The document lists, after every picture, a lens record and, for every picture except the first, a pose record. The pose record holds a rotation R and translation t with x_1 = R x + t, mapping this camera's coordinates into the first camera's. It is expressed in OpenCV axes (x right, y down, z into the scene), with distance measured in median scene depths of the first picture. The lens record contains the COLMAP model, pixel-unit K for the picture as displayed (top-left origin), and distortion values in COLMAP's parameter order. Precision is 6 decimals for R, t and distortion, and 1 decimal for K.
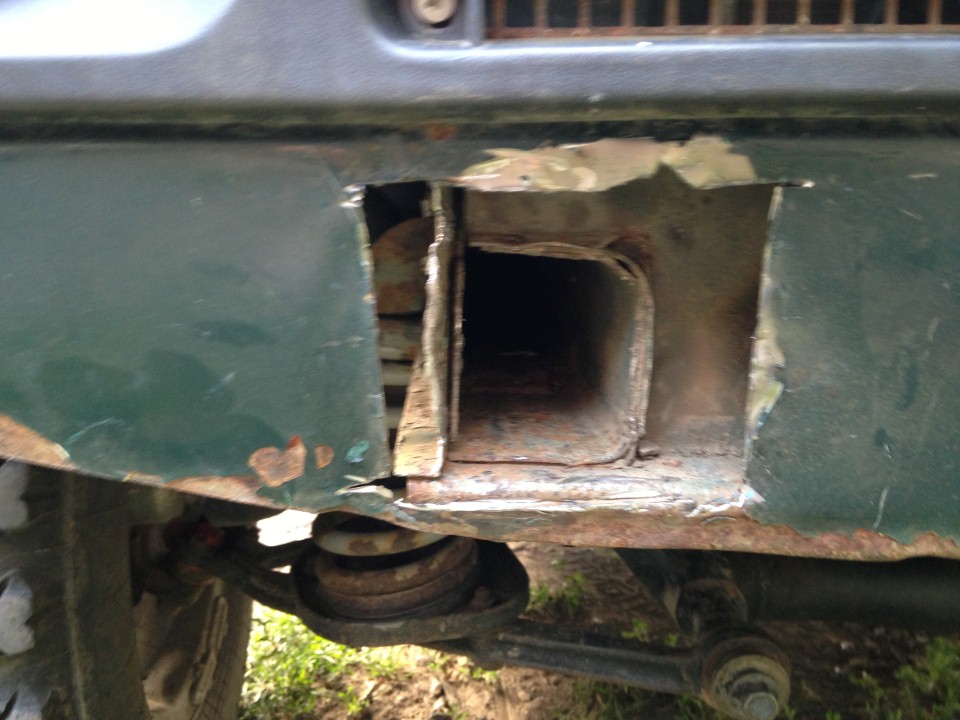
lens RADIAL K [[974.0, 0, 476.0], [0, 974.0, 363.2], [0, 0, 1]] dist [0.159764, 0.000000]
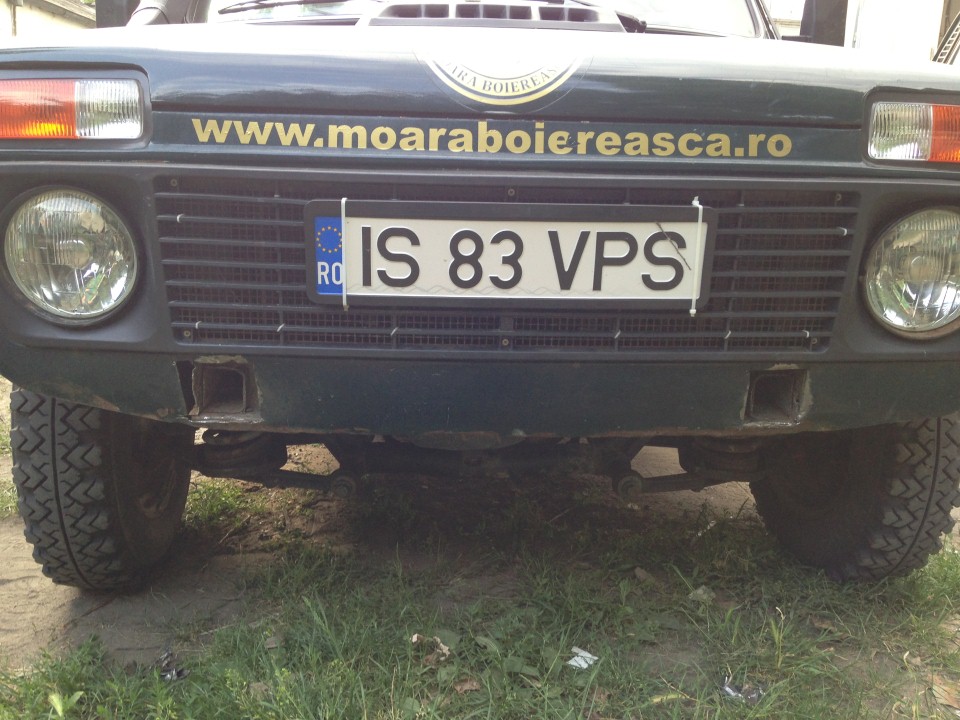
lens RADIAL K [[974.0, 0, 479.0], [0, 974.0, 354.2], [0, 0, 1]] dist [0.159764, 0.000000]
pose [[0.999754, 0.020977, 0.007152, 0.845513], [-0.021311, 0.998503, 0.050369, -0.296495], [-0.006084, -0.050509, 0.998705, -2.487811]]
